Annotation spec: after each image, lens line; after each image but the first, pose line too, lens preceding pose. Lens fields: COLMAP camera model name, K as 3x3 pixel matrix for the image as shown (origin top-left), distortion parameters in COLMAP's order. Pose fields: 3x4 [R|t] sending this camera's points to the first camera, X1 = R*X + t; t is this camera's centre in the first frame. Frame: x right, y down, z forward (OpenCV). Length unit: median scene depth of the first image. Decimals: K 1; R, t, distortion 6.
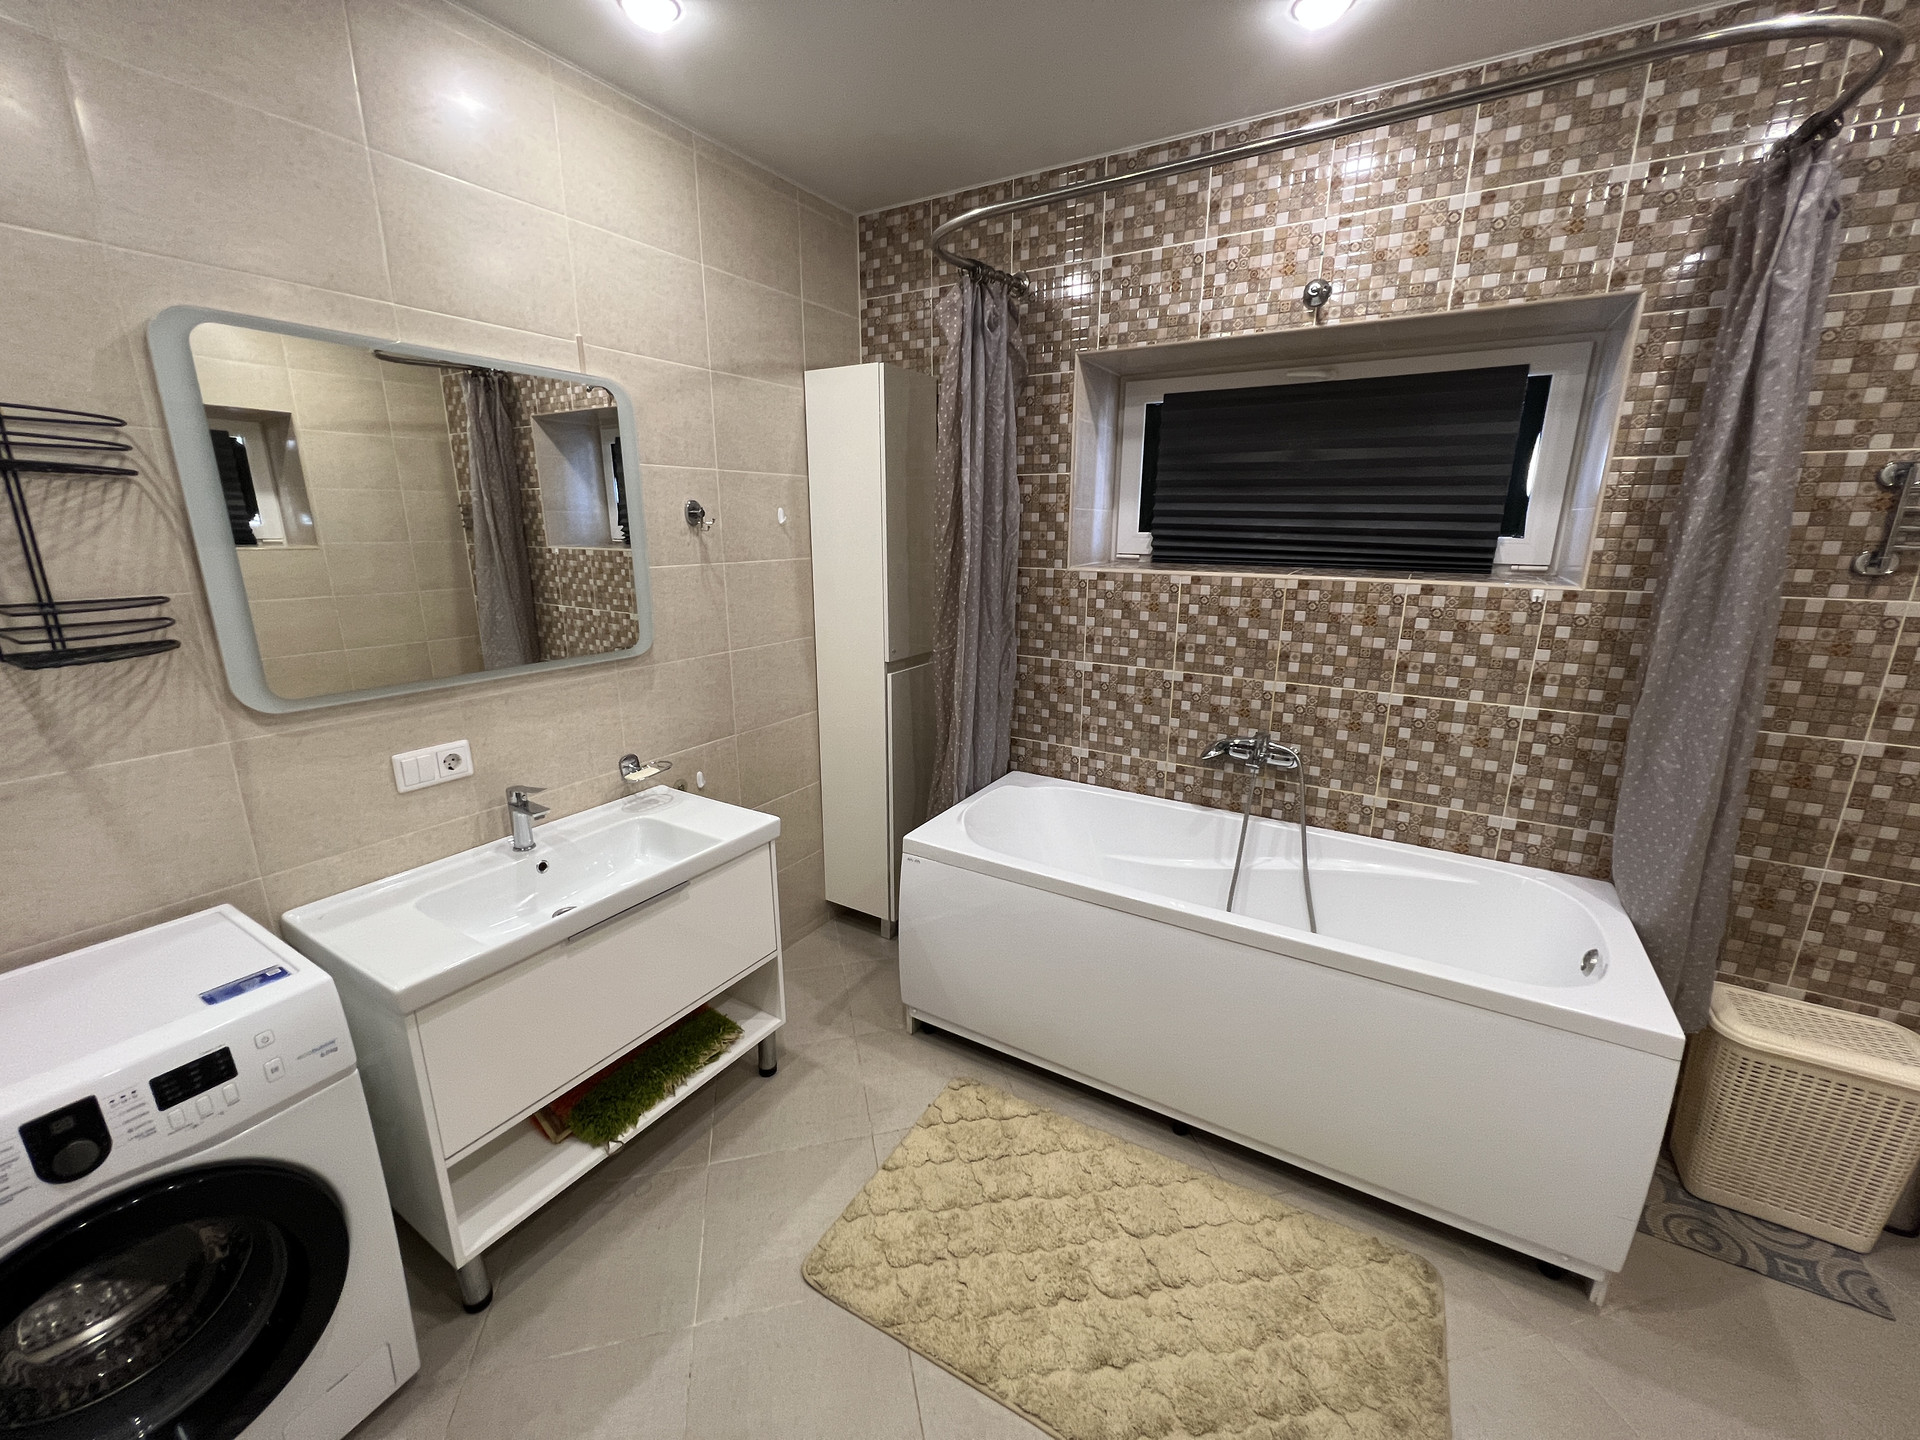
lens RADIAL K [[765.8, 0, 958.6], [0, 765.8, 721.4], [0, 0, 1]] dist [-0.000948, 0.000304]
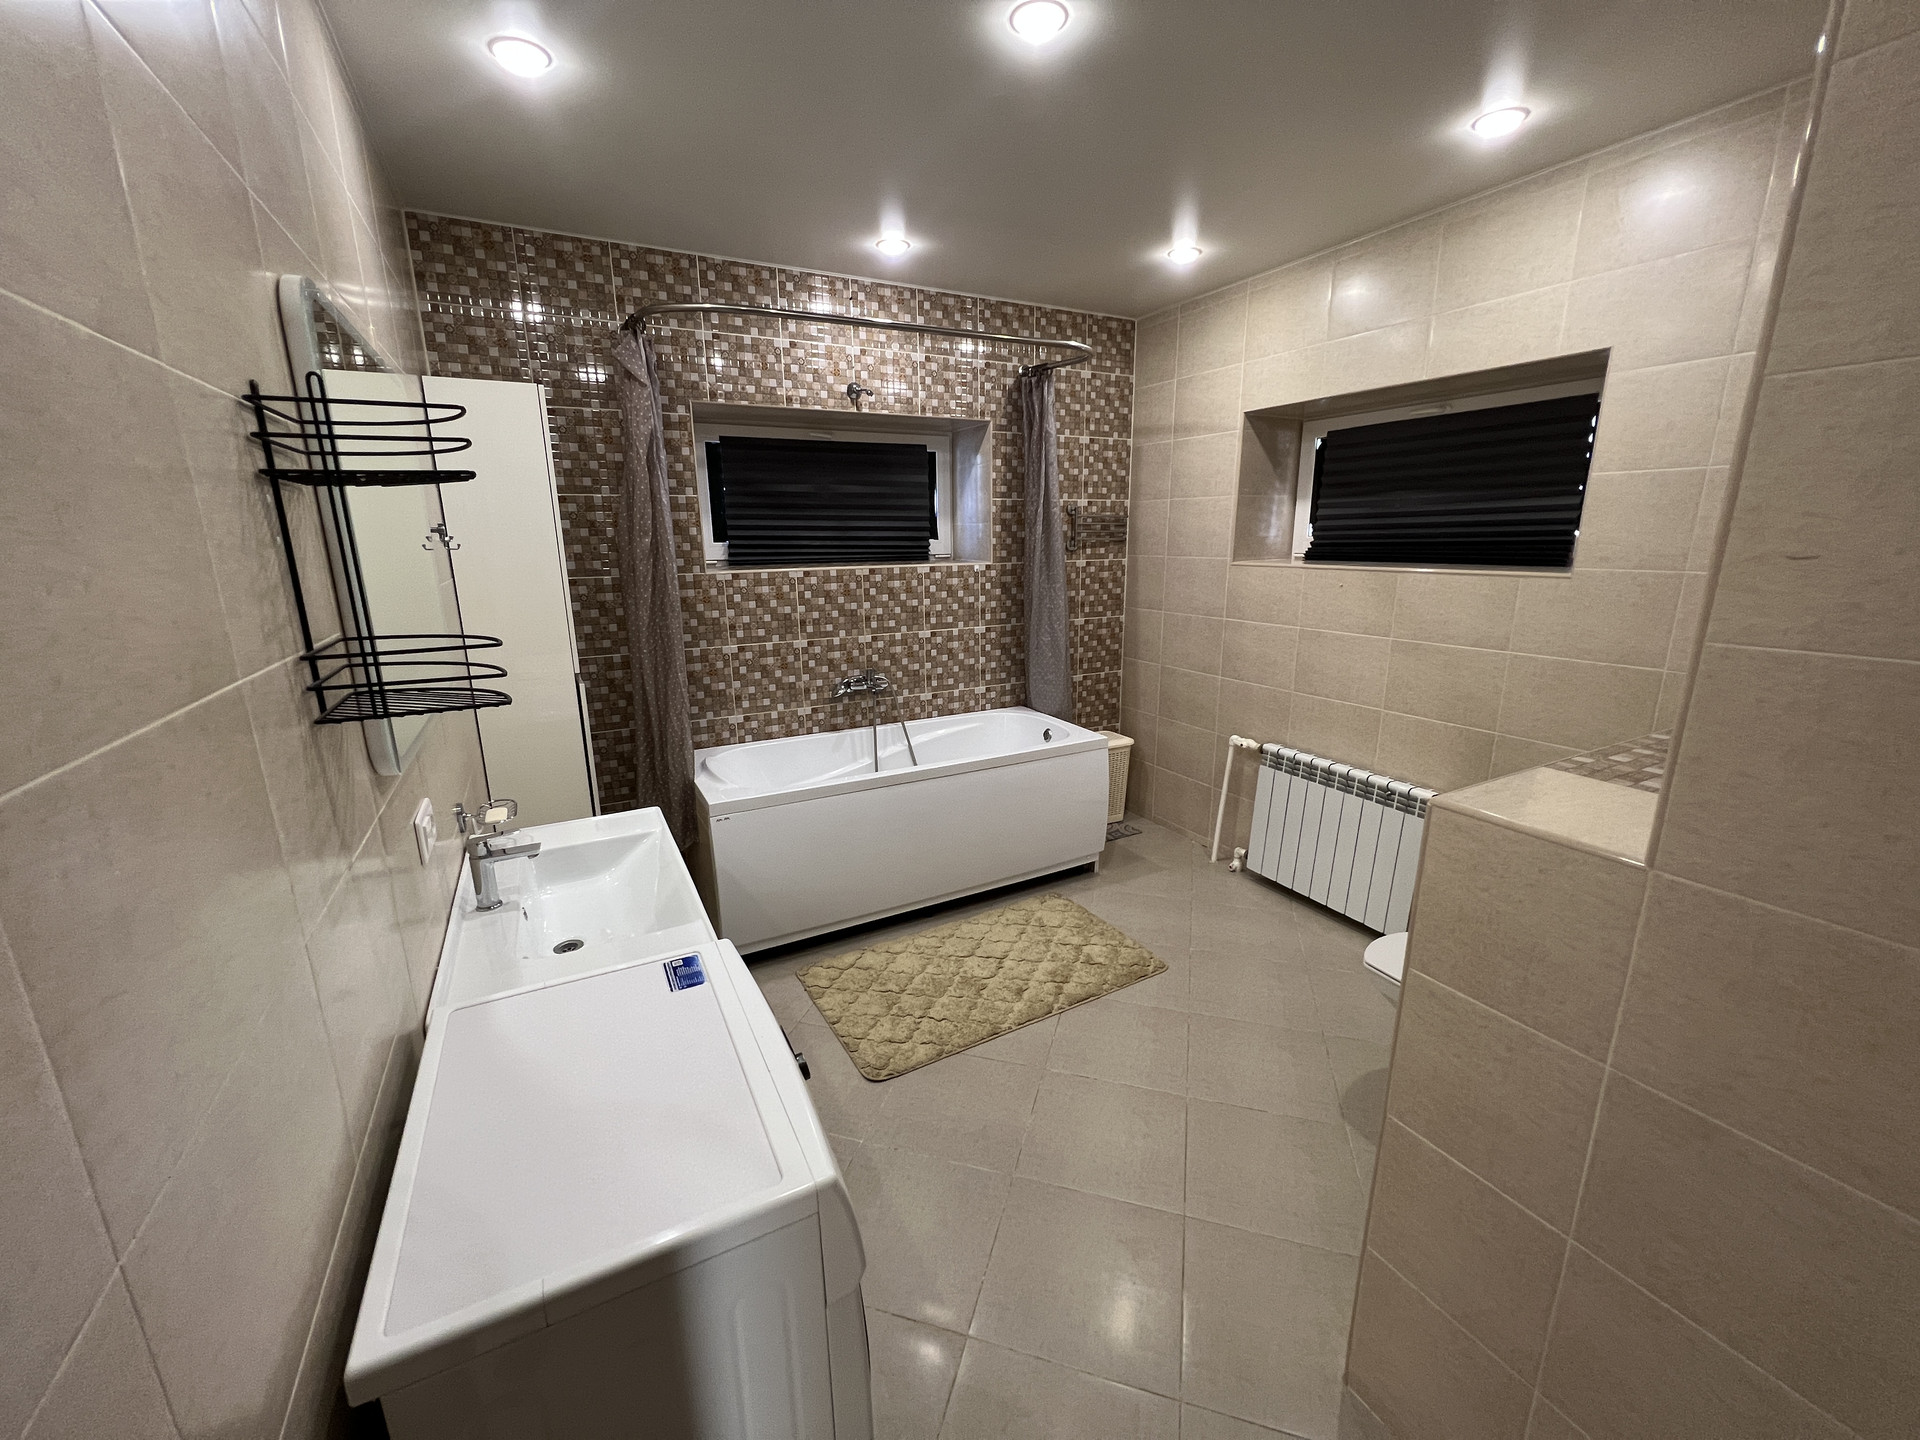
lens RADIAL K [[765.8, 0, 958.6], [0, 765.8, 721.4], [0, 0, 1]] dist [-0.000948, 0.000304]
pose [[0.511471, -0.216881, 0.831480, -0.810589], [0.230948, 0.966718, 0.110092, -0.011434], [-0.827684, 0.135720, 0.544536, 0.029735]]
